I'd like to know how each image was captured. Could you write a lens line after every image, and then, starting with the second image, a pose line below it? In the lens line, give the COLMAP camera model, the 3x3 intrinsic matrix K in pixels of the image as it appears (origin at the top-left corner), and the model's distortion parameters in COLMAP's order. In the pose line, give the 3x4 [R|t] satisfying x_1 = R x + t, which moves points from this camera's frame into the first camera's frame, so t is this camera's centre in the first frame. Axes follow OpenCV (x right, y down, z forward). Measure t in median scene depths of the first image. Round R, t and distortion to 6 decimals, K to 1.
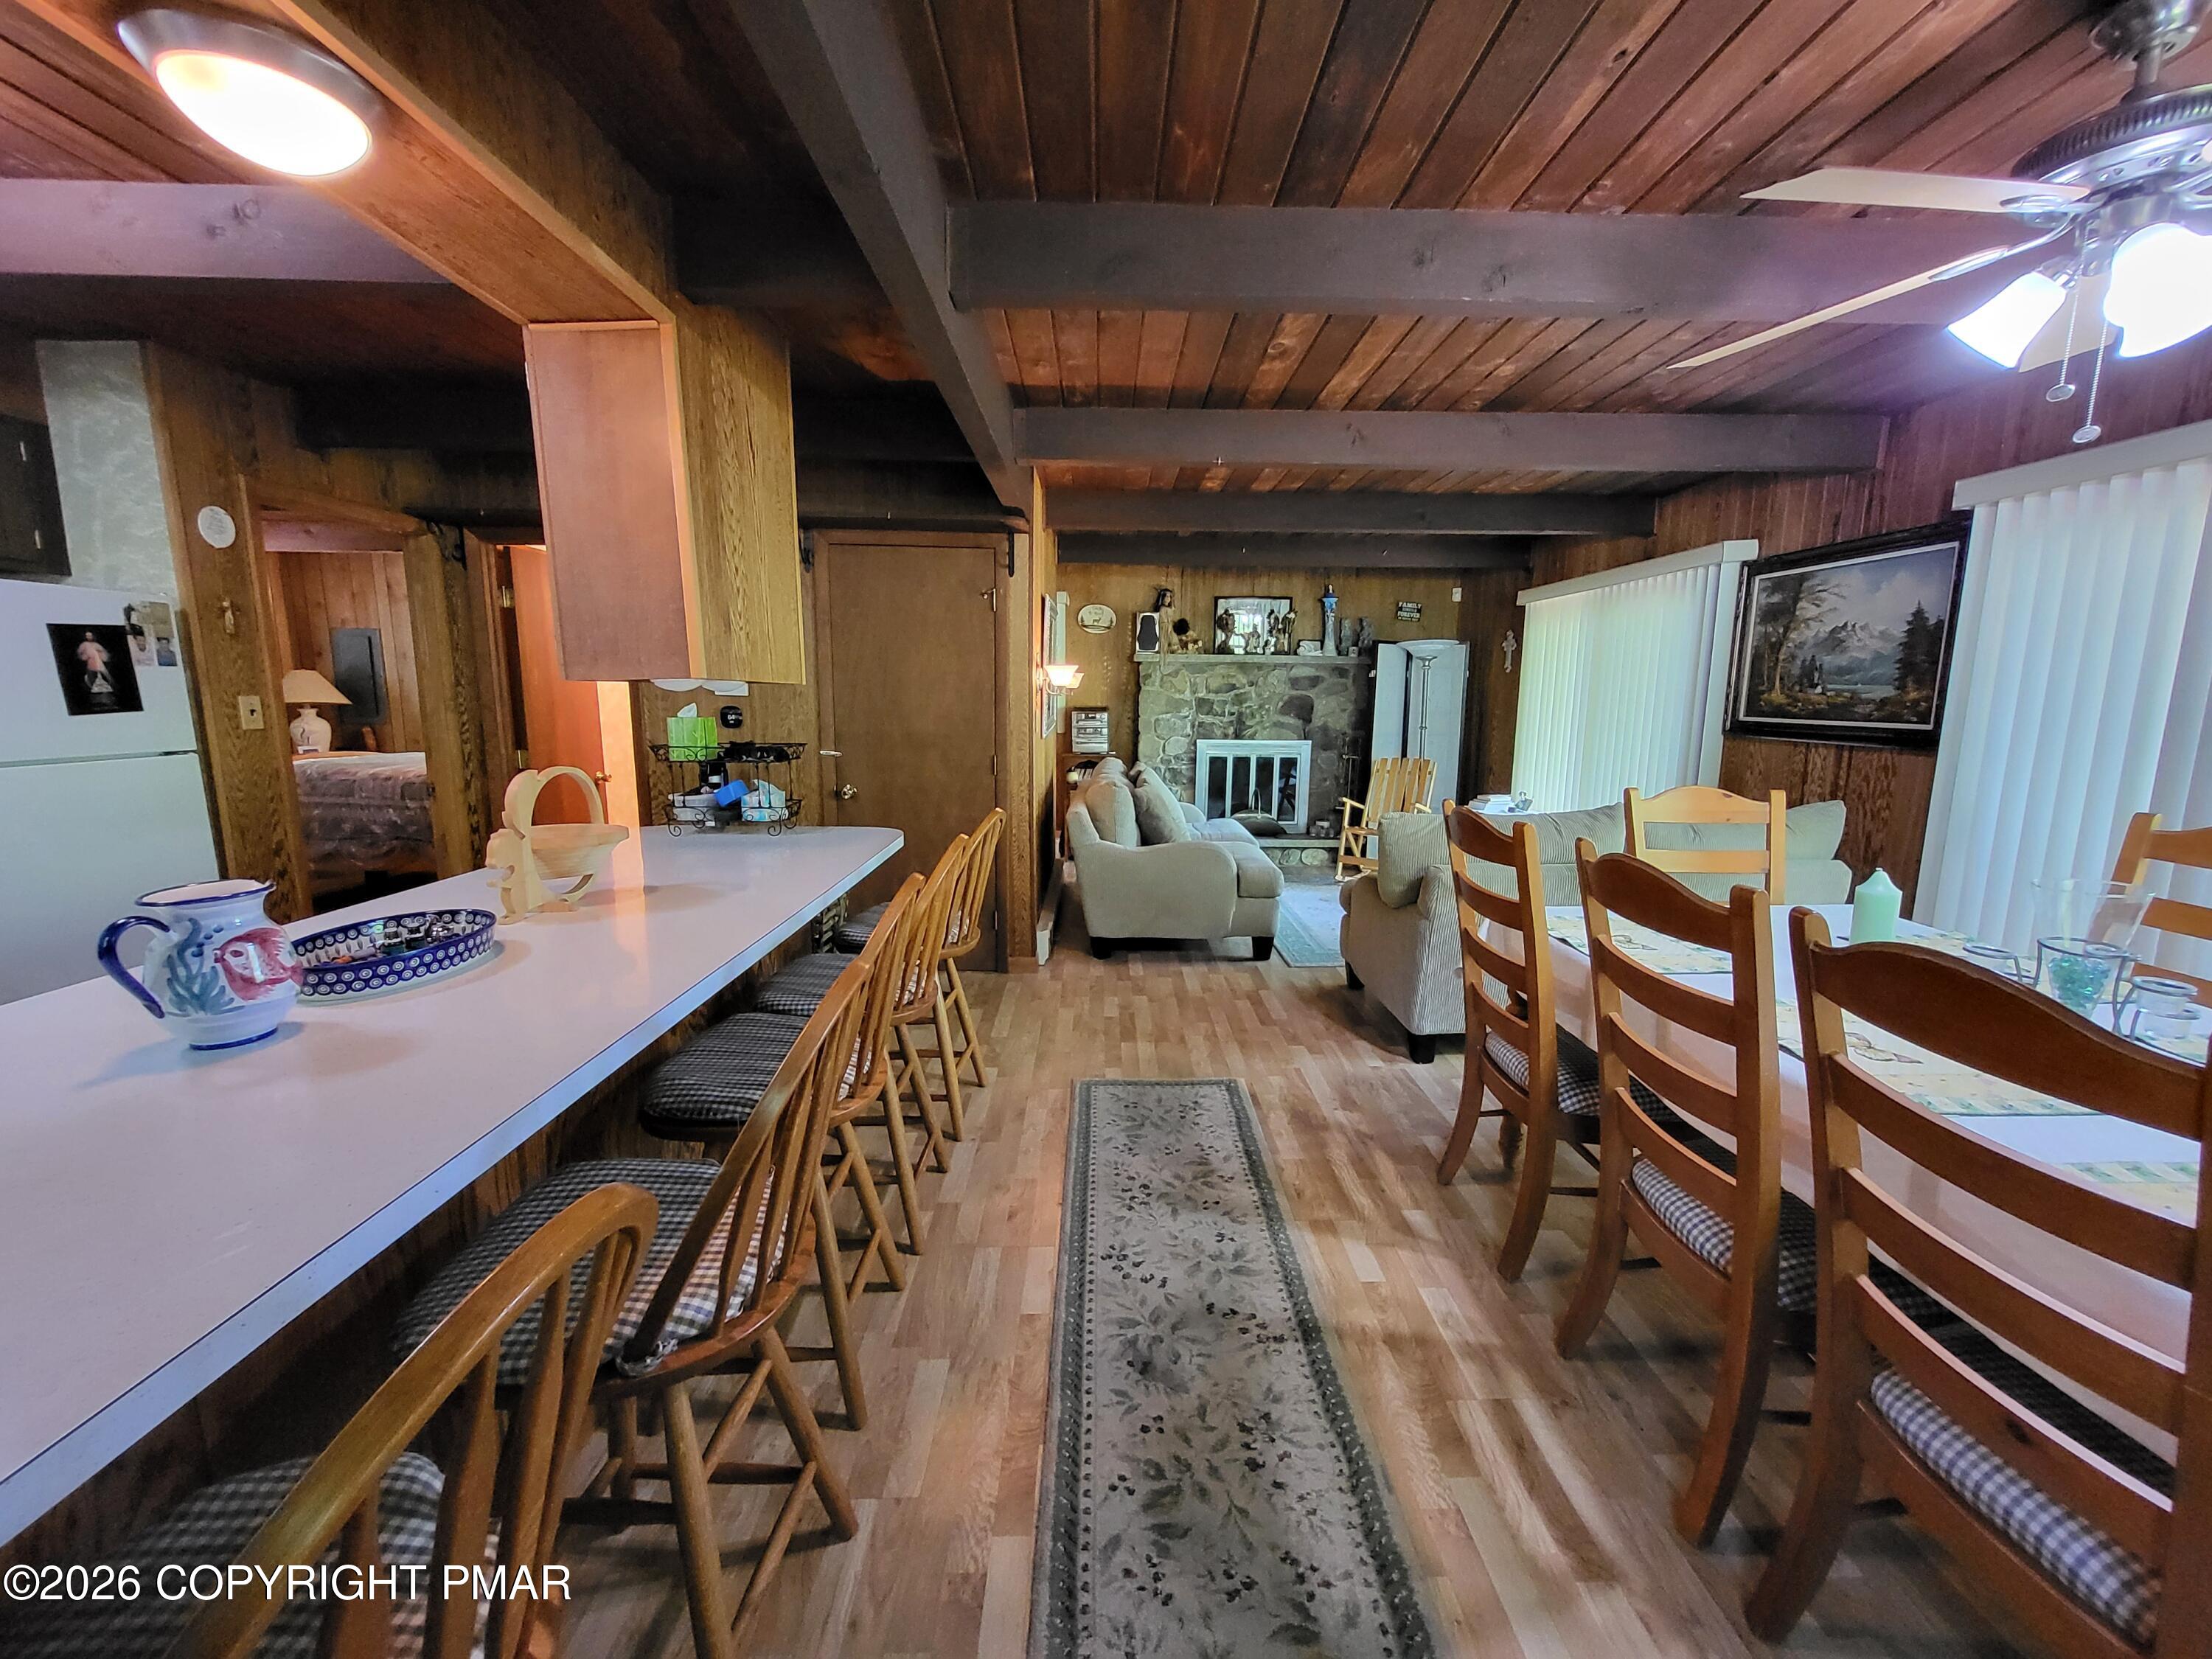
lens RADIAL K [[870.0, 0, 1123.8], [0, 870.0, 832.8], [0, 0, 1]] dist [-0.000822, -0.001951]
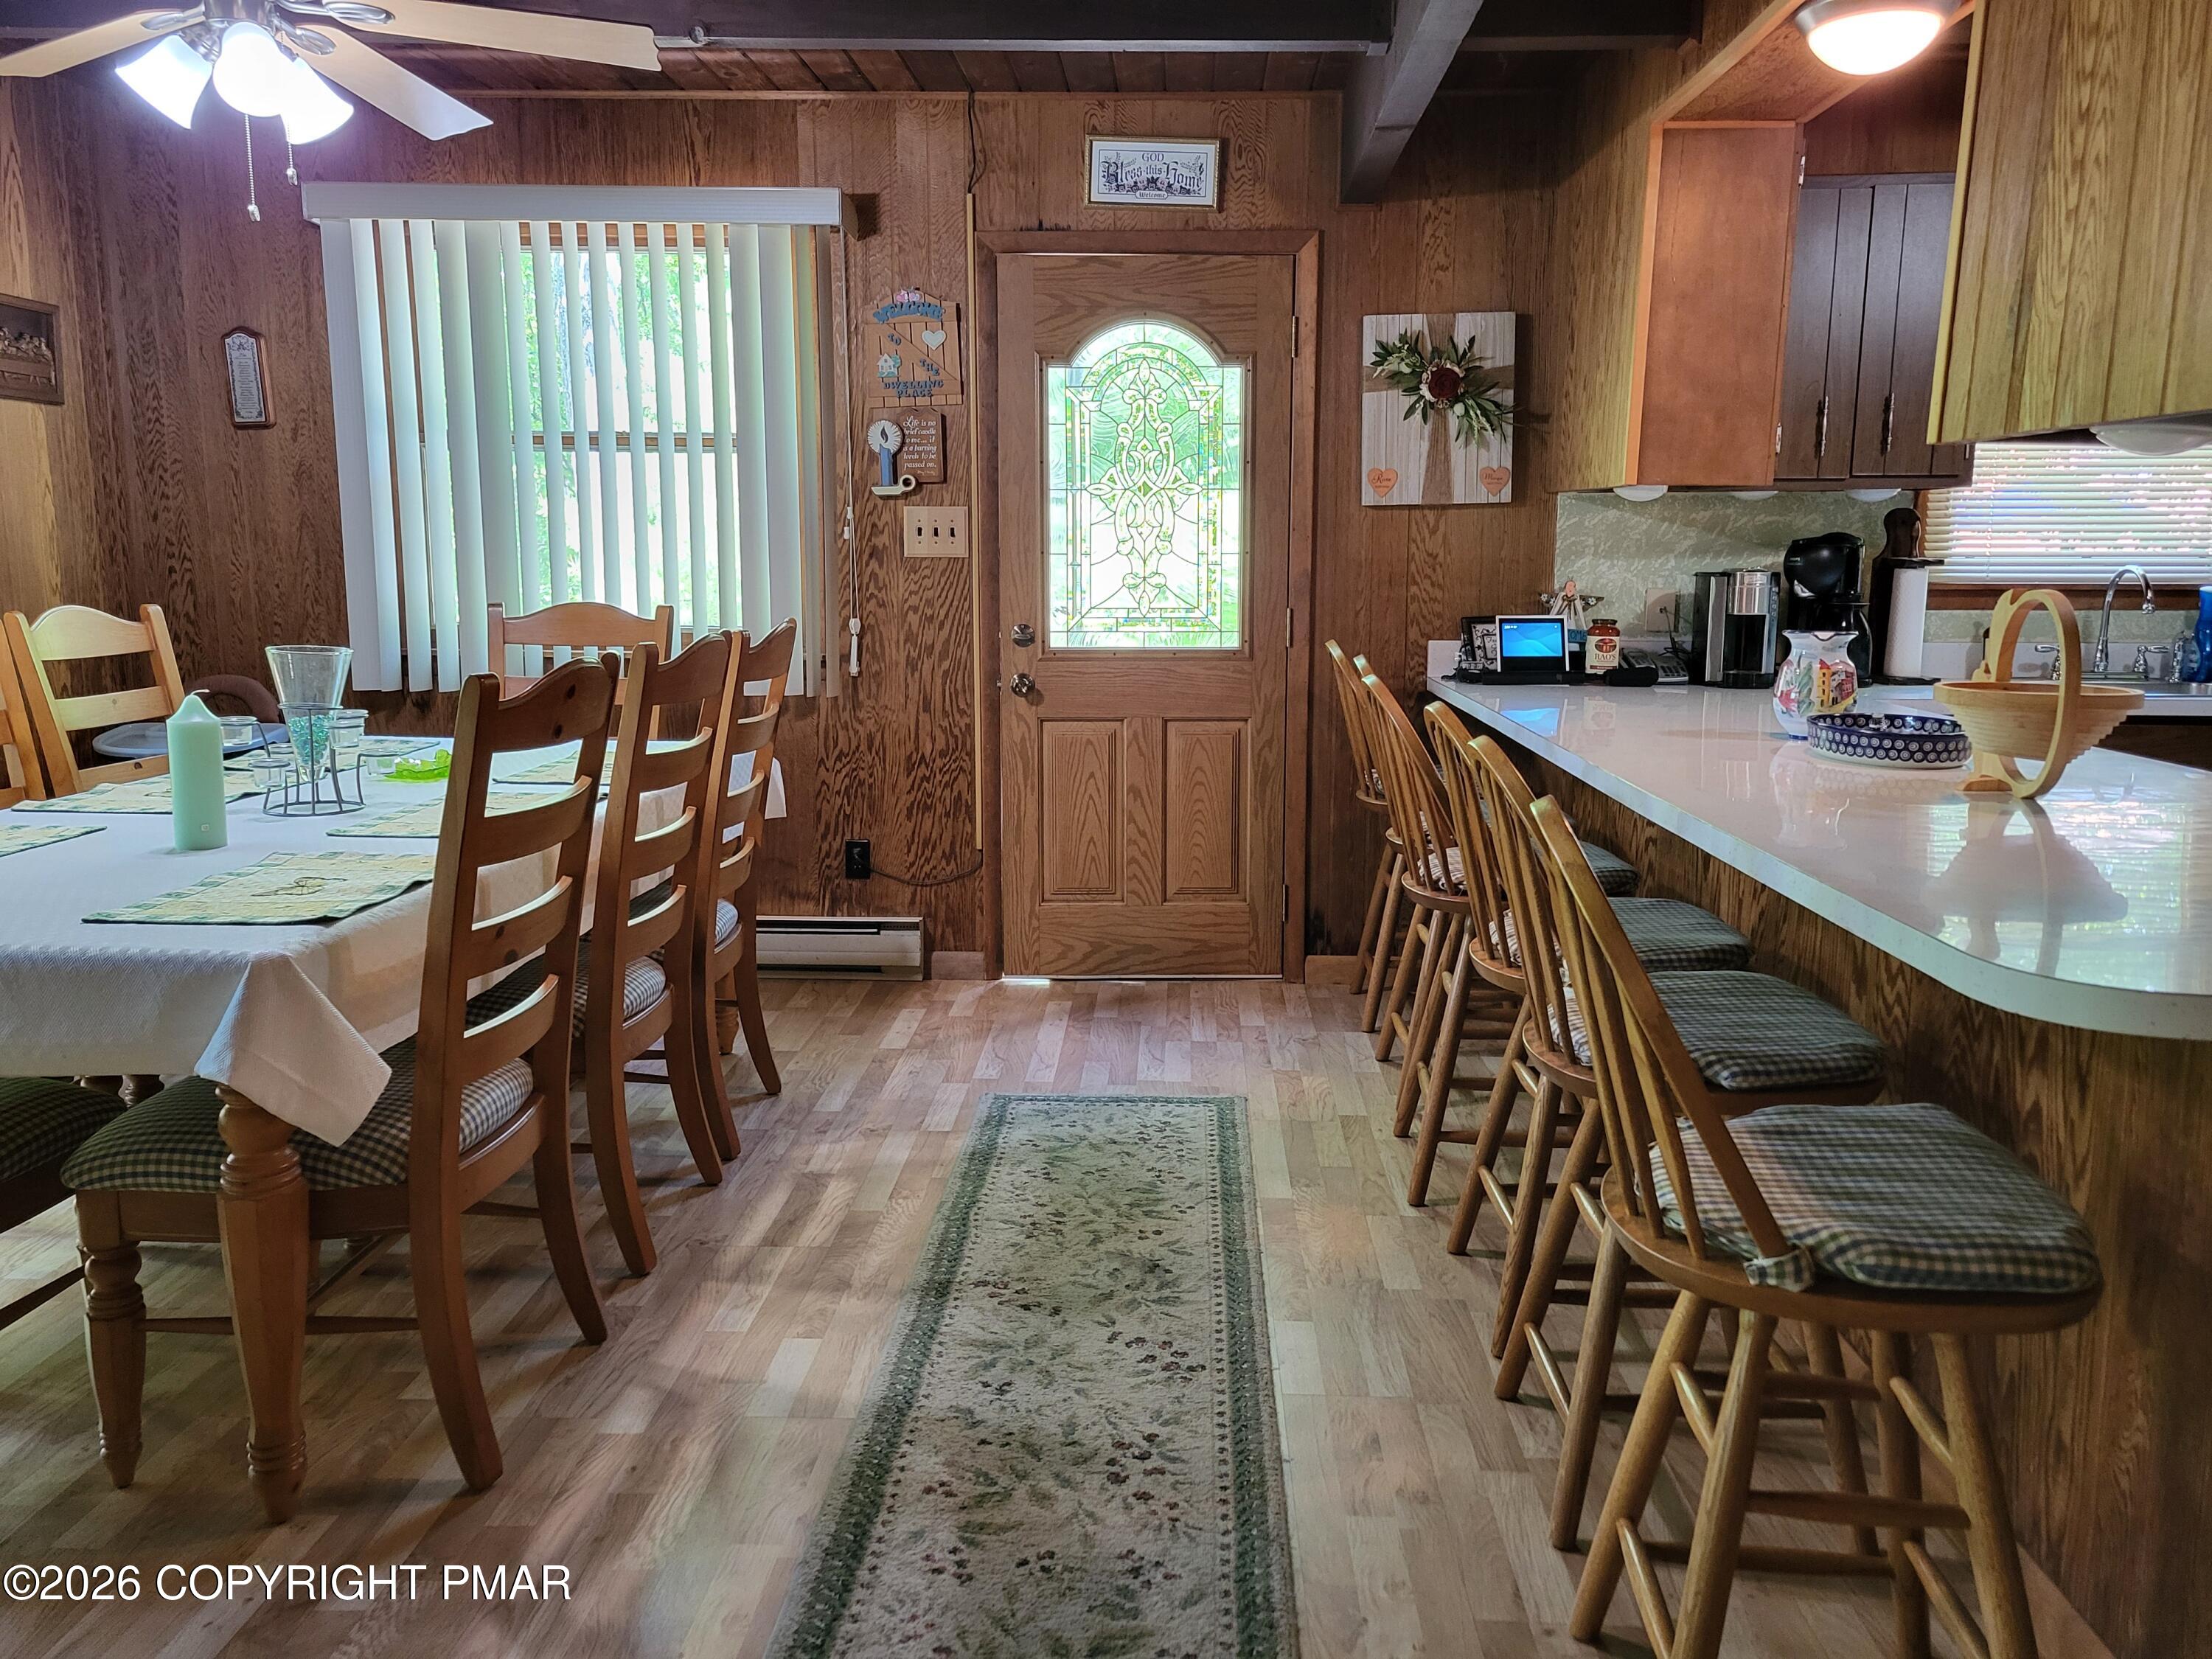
lens RADIAL K [[1684.5, 0, 1122.1], [0, 1684.5, 800.6], [0, 0, 1]] dist [0.042029, -0.015287]
pose [[-0.997764, -0.021862, 0.063164, -0.039651], [-0.001786, 0.953380, 0.301767, -0.313491], [-0.066816, 0.300980, -0.951287, 2.334933]]
